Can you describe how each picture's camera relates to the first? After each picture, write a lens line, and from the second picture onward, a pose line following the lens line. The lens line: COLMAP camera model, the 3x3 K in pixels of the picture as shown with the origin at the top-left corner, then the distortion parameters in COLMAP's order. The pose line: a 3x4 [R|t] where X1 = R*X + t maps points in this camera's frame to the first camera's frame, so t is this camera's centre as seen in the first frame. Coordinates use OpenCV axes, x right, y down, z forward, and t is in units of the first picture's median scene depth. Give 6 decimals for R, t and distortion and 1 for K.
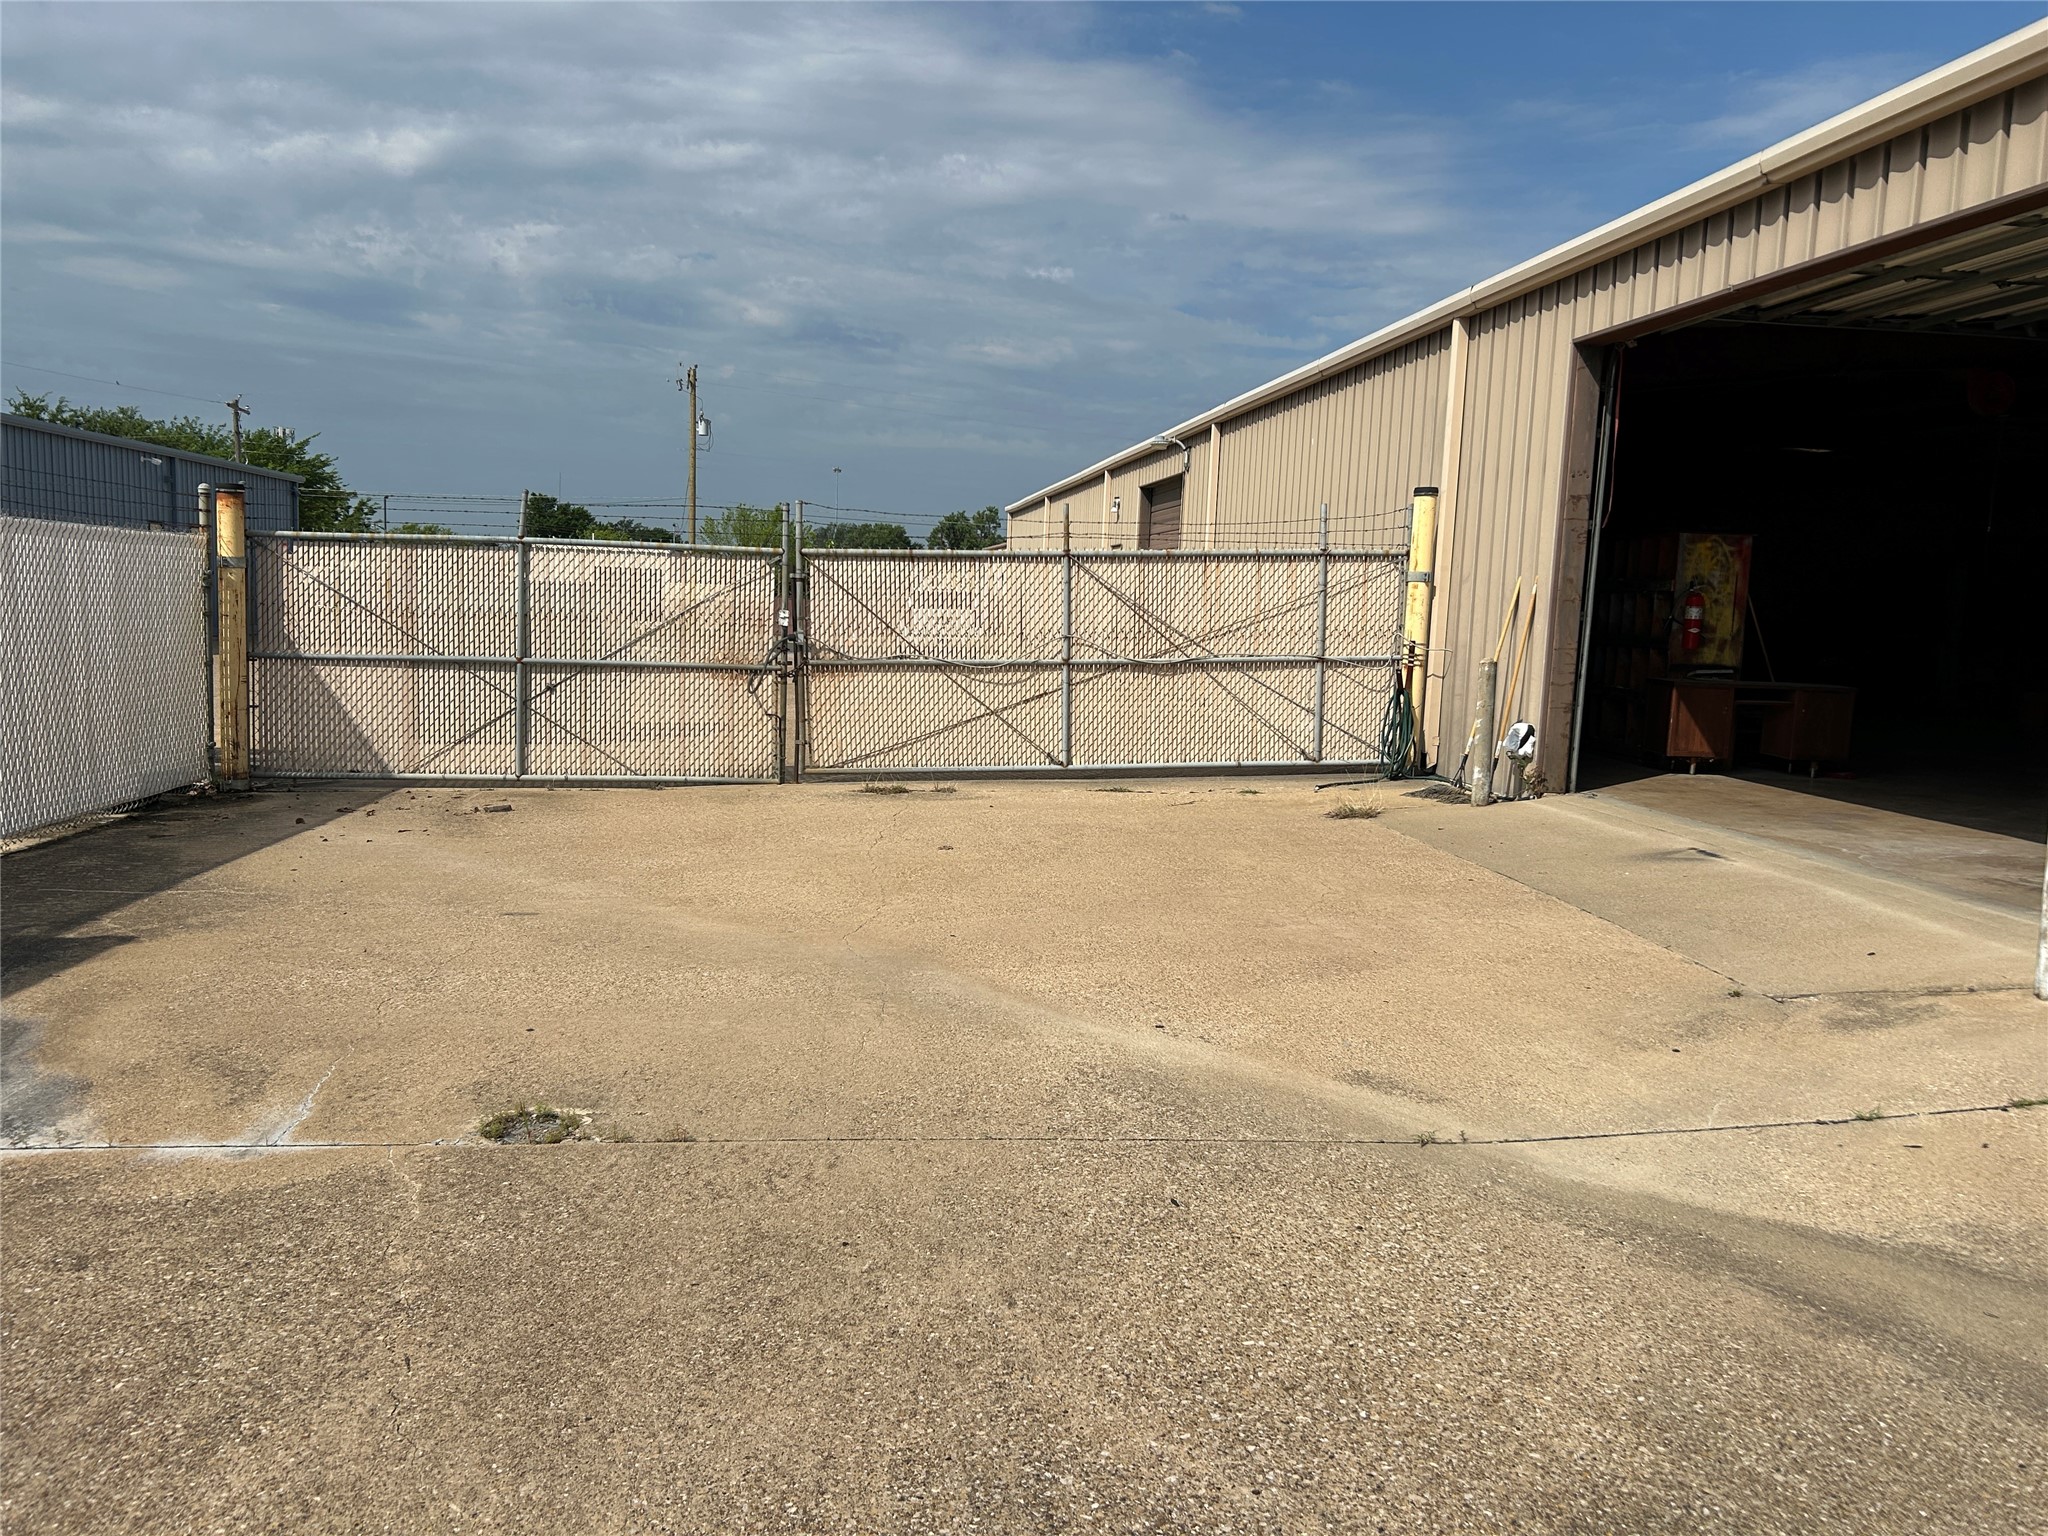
lens RADIAL K [[1544.1, 0, 1032.9], [0, 1544.1, 779.3], [0, 0, 1]] dist [0.070310, -0.095529]
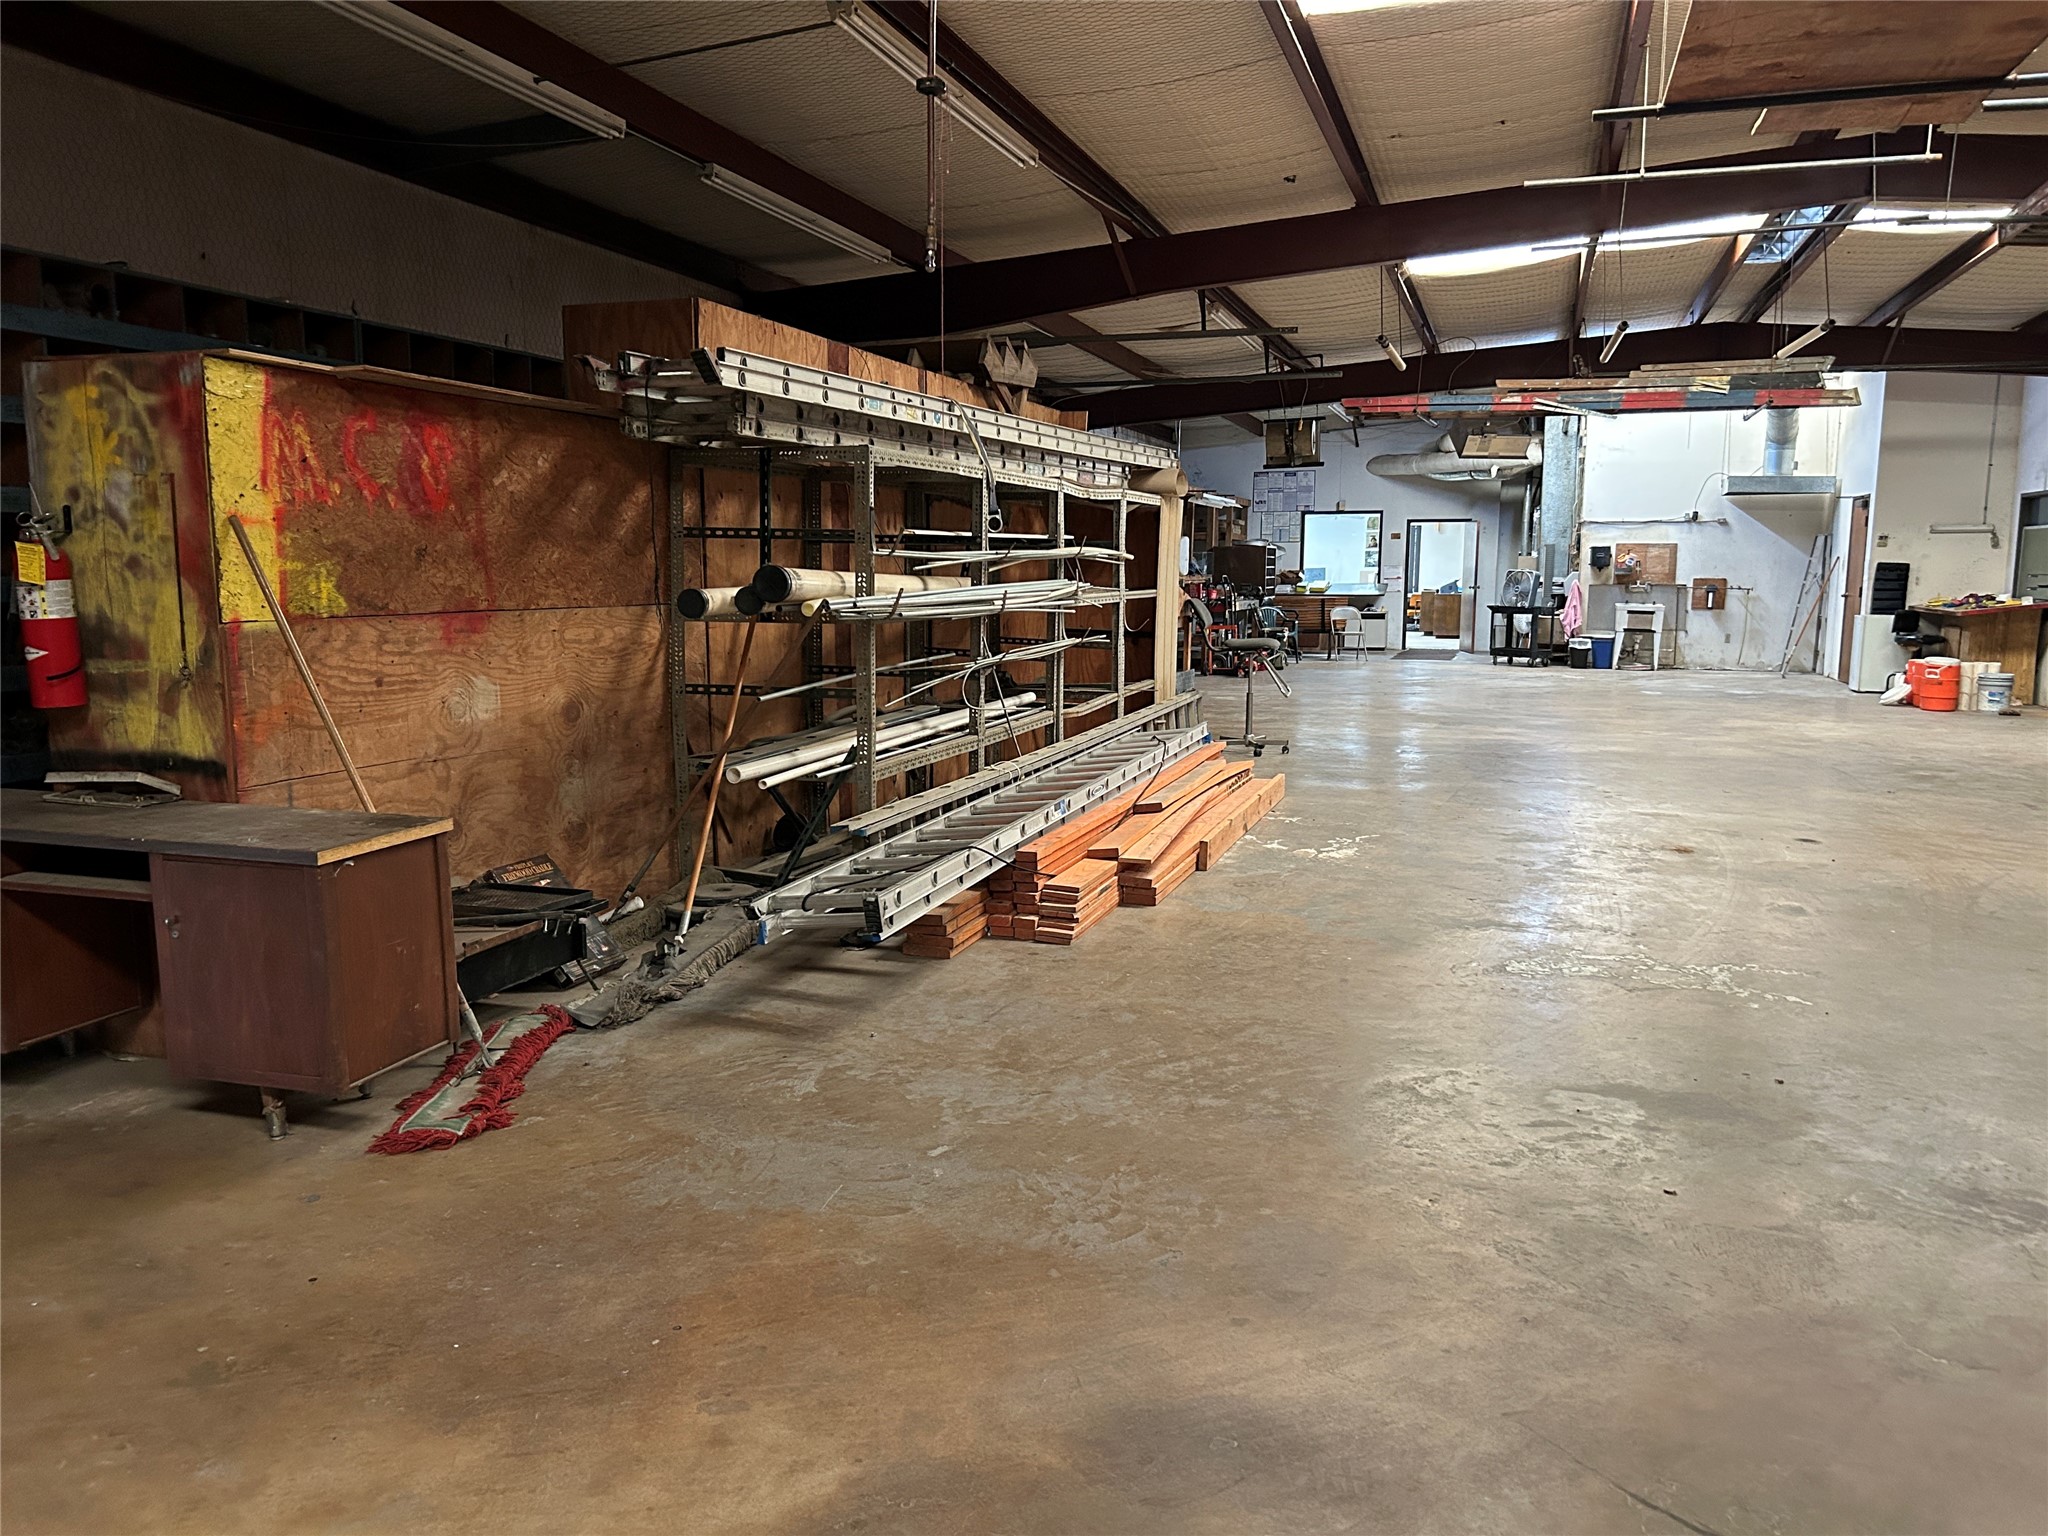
lens RADIAL K [[1544.1, 0, 1032.9], [0, 1544.1, 779.3], [0, 0, 1]] dist [0.070310, -0.095529]
pose [[0.906626, 0.027766, -0.421021, 0.753596], [-0.022261, 0.999590, 0.017985, -0.078953], [0.421348, -0.006934, 0.906872, 0.782890]]
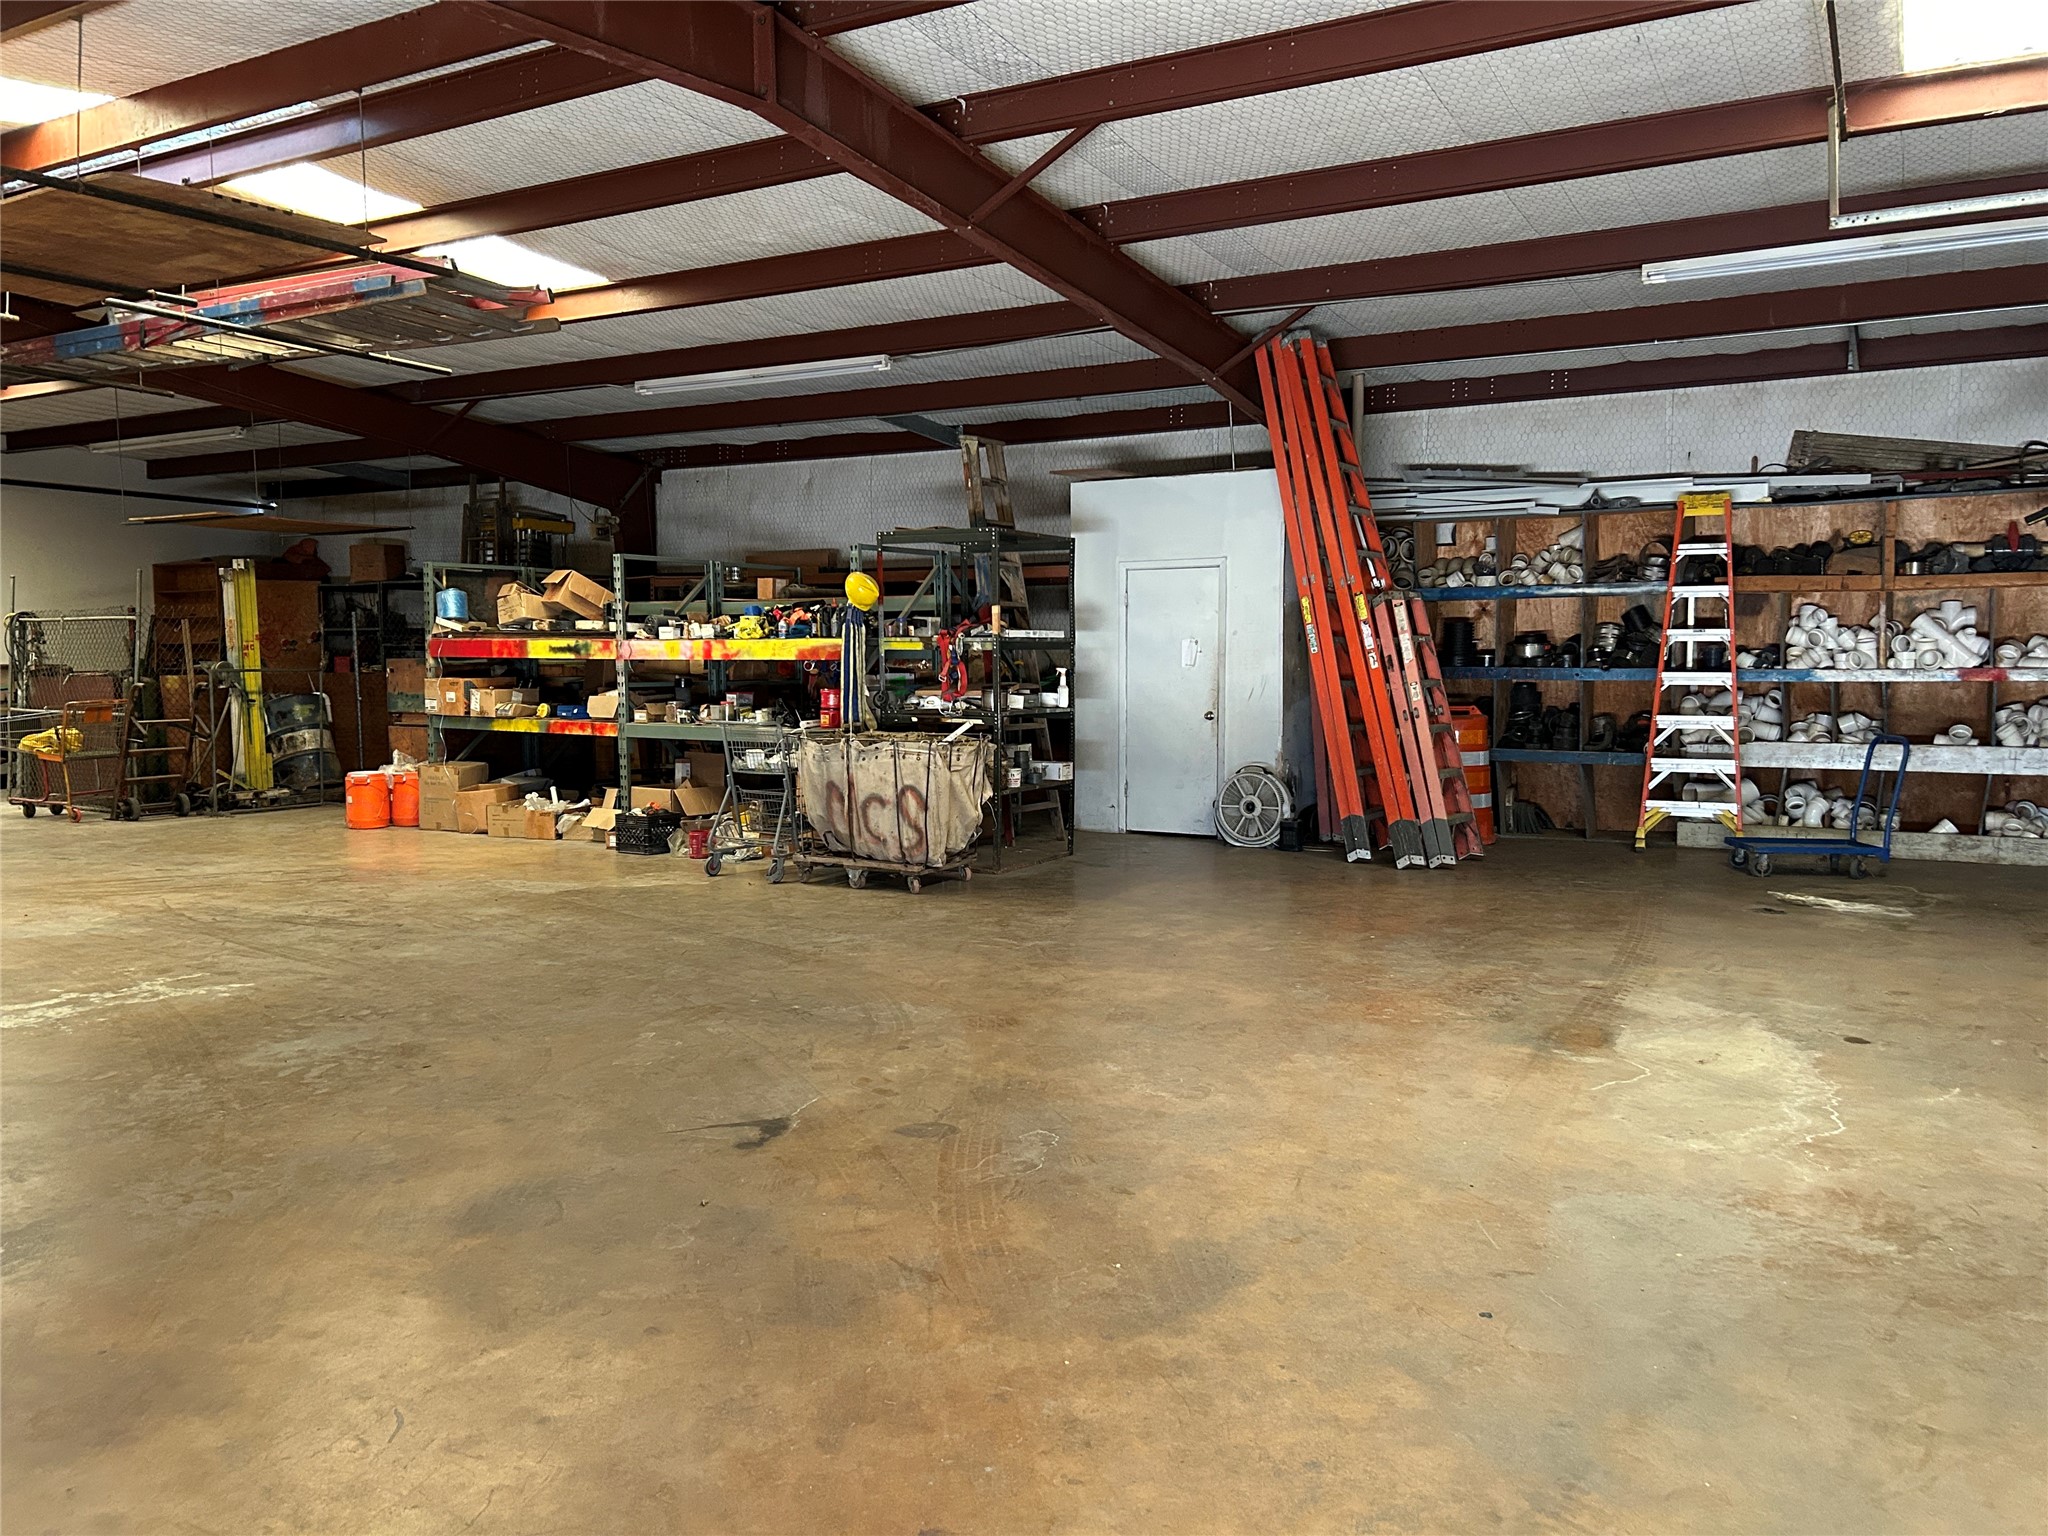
lens RADIAL K [[1544.1, 0, 1032.9], [0, 1544.1, 779.3], [0, 0, 1]] dist [0.070310, -0.095529]
pose [[0.601483, -0.103413, 0.792164, 0.512988], [0.117875, 0.992221, 0.040028, -0.078095], [-0.790141, 0.069300, 0.608994, 0.687475]]
